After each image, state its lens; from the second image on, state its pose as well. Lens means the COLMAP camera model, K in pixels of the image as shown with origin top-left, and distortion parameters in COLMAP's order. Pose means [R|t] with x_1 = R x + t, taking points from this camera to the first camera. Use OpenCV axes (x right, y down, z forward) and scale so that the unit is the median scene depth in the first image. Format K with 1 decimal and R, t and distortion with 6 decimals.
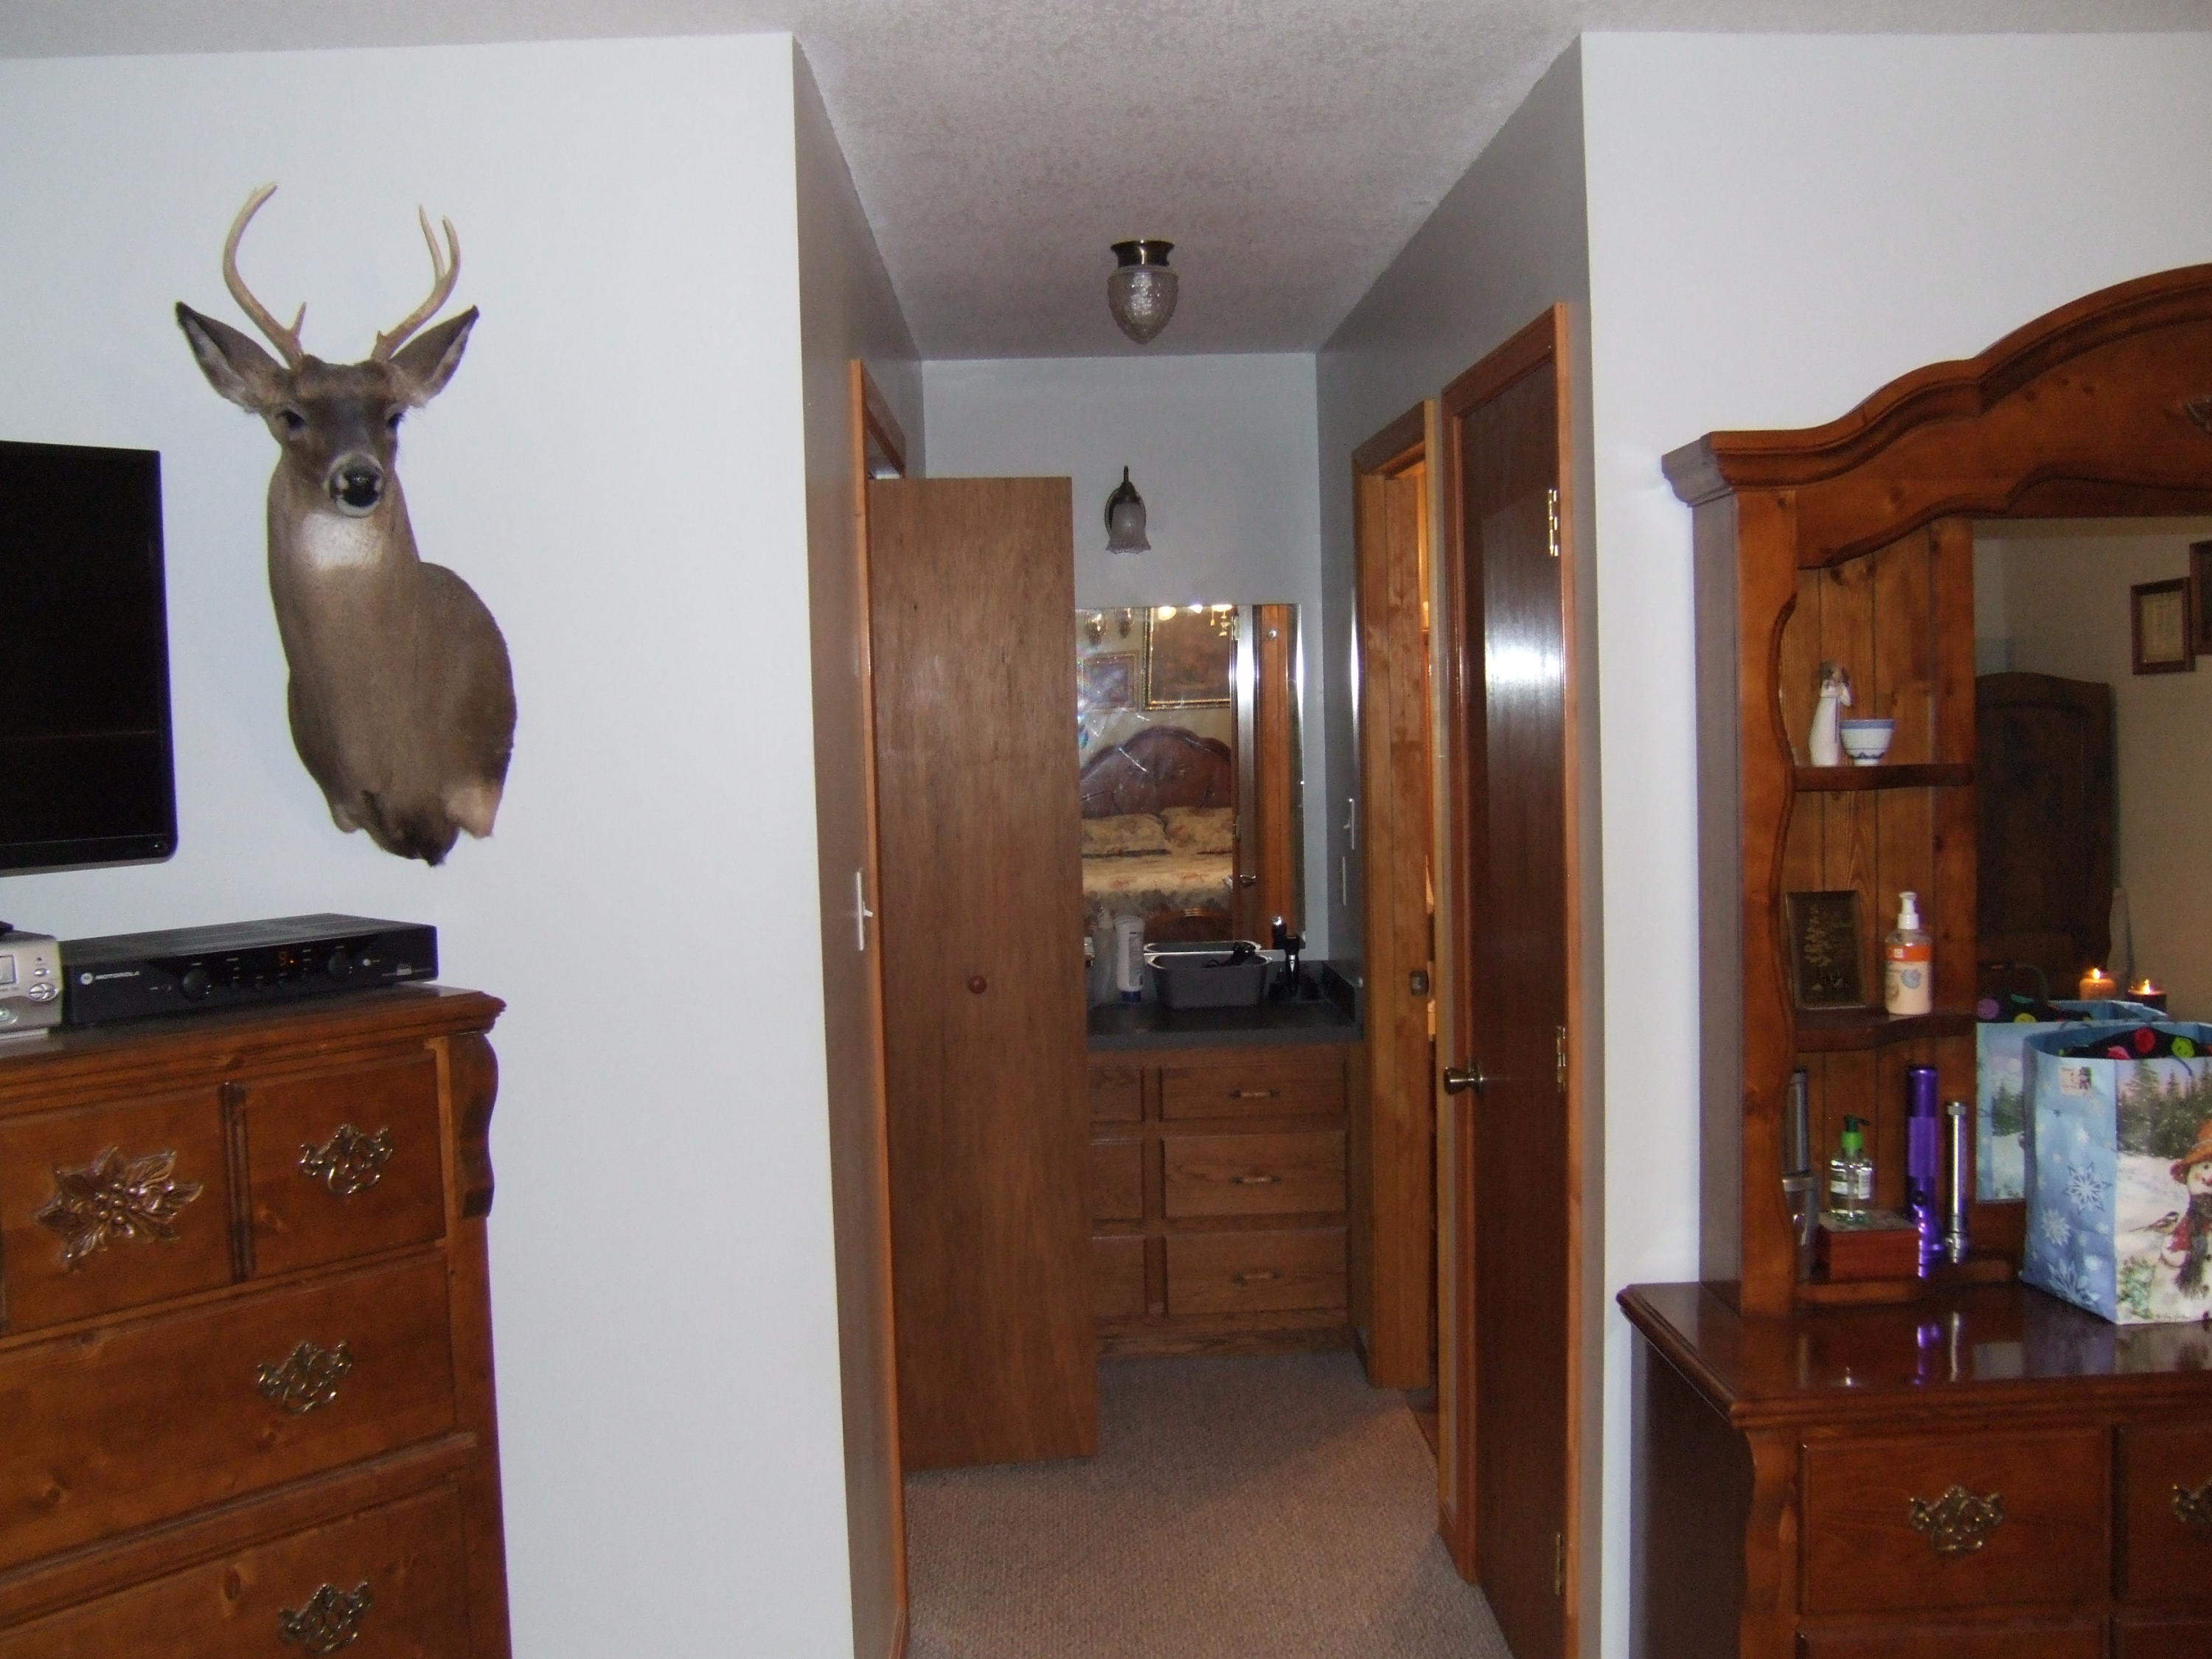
lens RADIAL K [[2100.3, 0, 1084.8], [0, 2100.3, 822.3], [0, 0, 1]] dist [-0.172579, 0.173482]
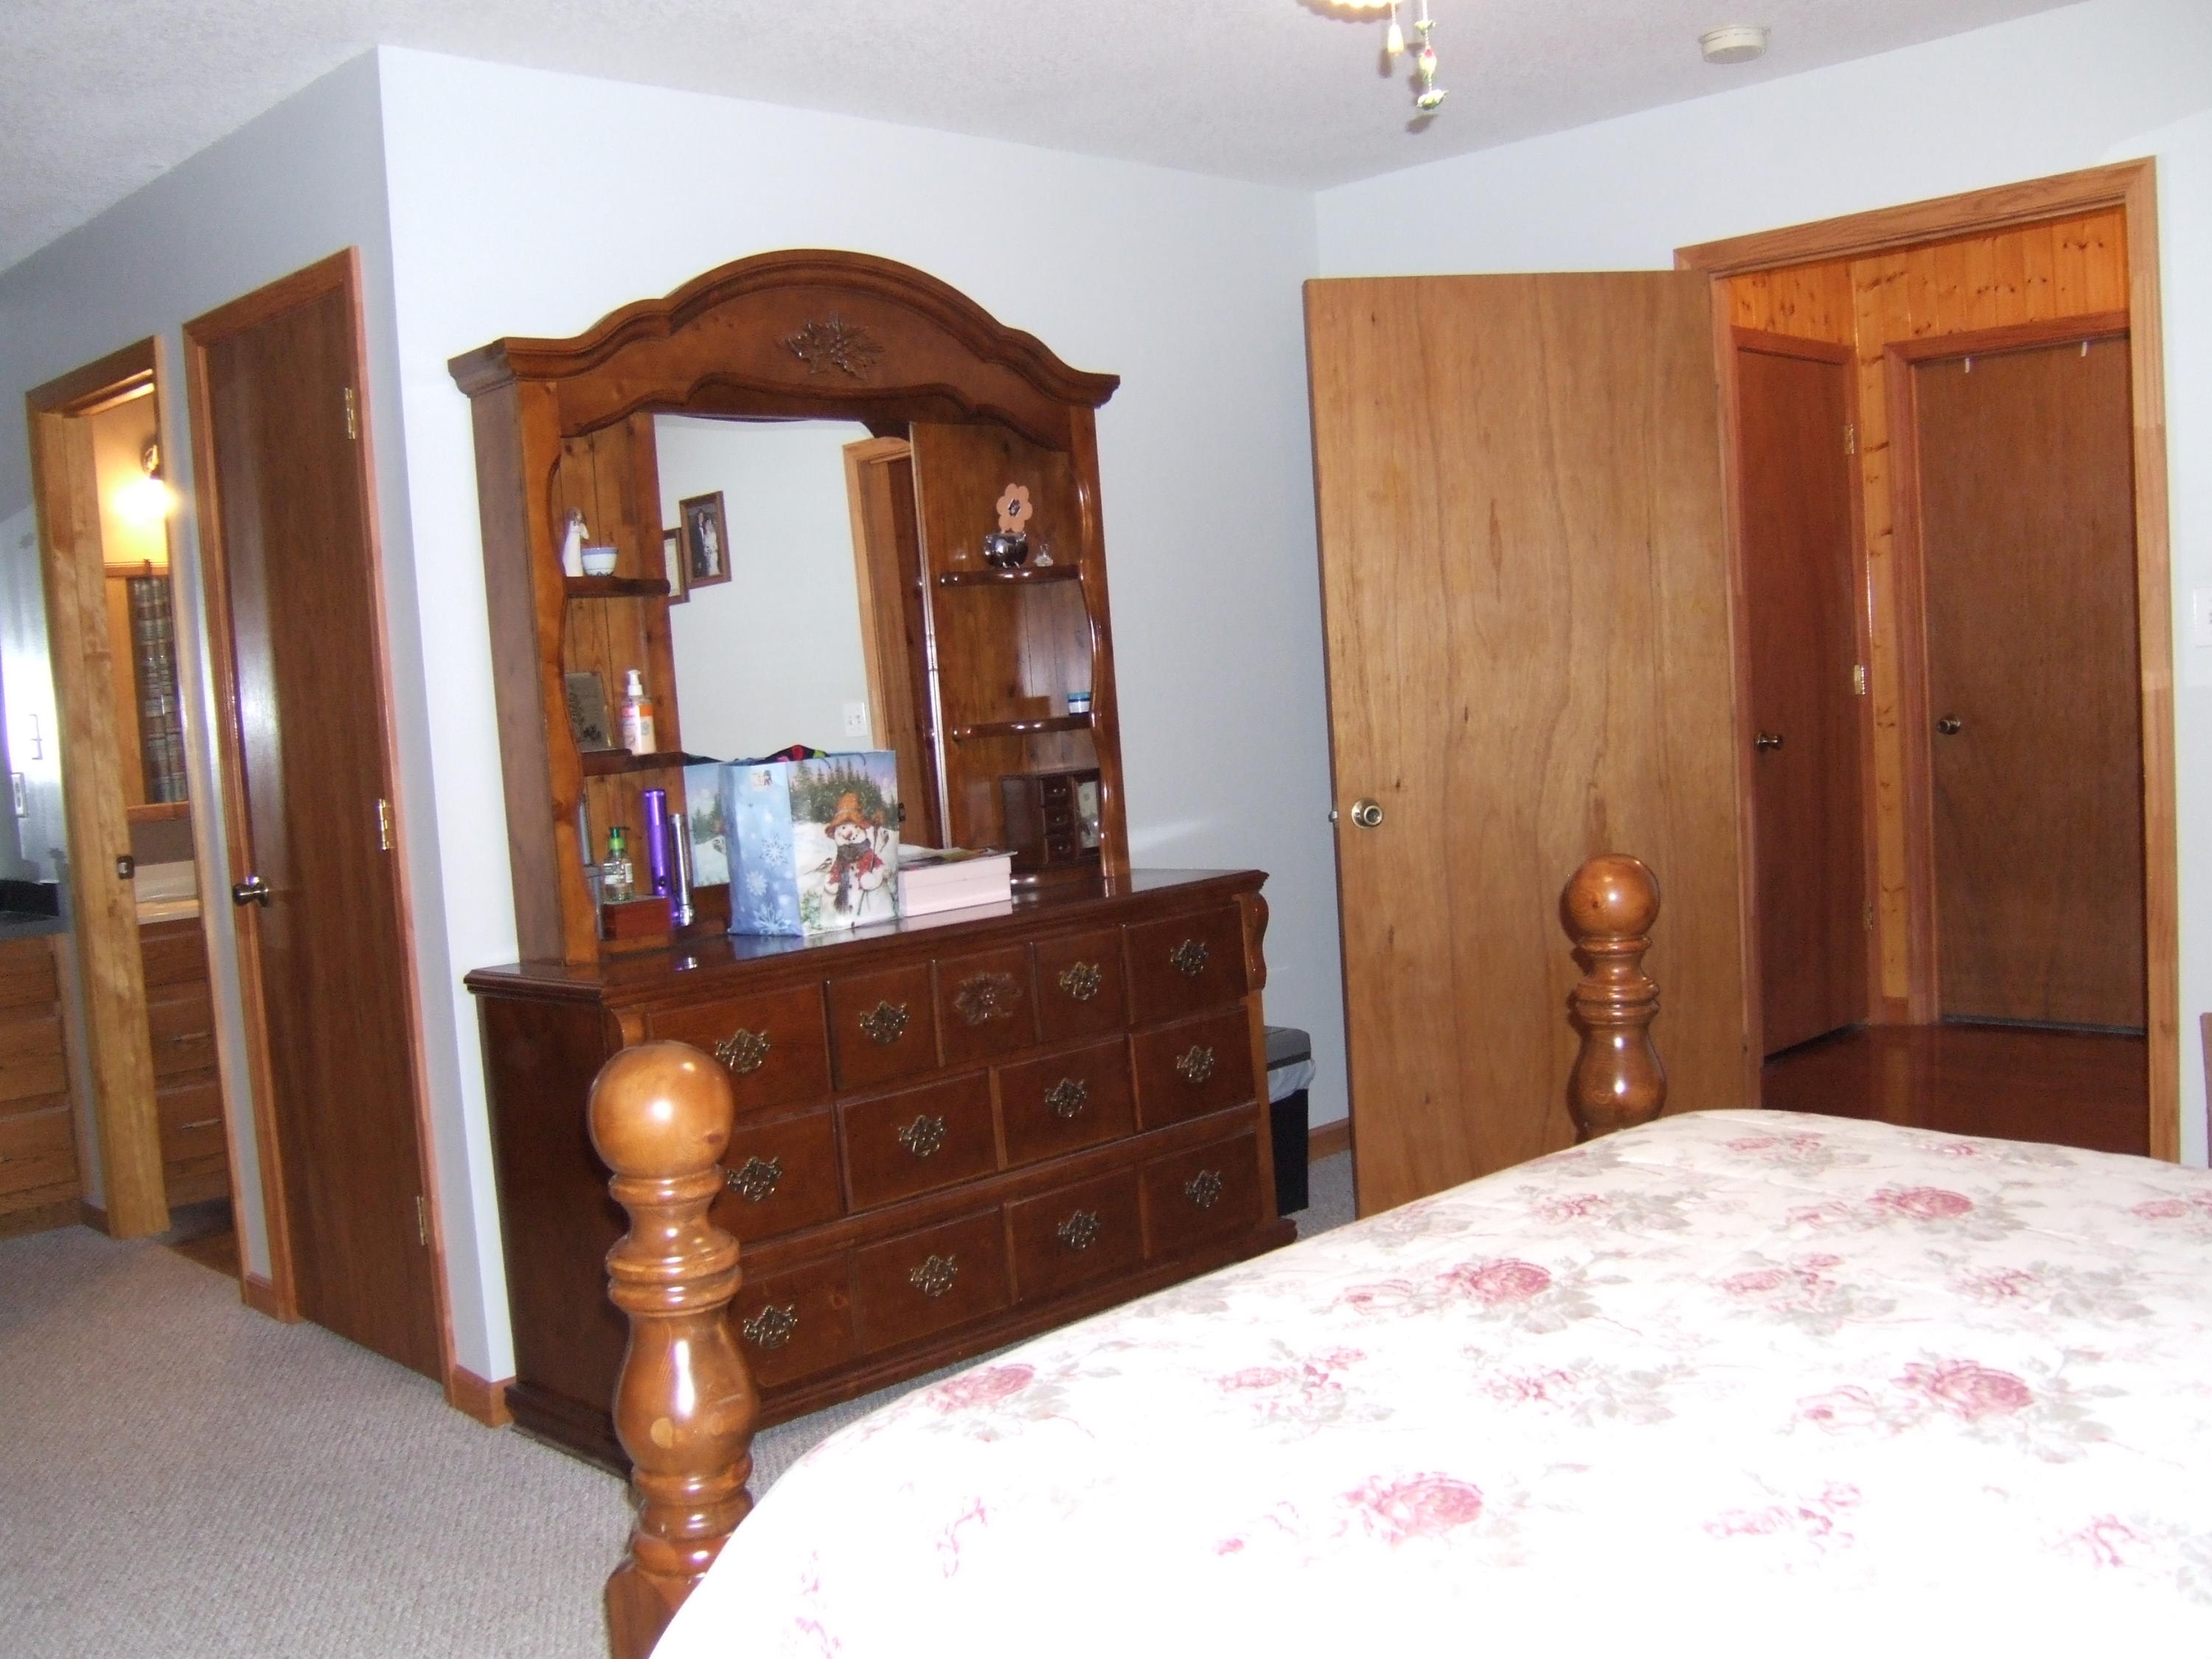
lens RADIAL K [[2100.3, 0, 1084.8], [0, 2100.3, 822.3], [0, 0, 1]] dist [-0.172579, 0.173482]
pose [[0.735932, -0.072515, 0.673161, -0.372660], [0.085143, 0.996267, 0.014239, 0.154383], [-0.671681, 0.046836, 0.739359, -0.295688]]
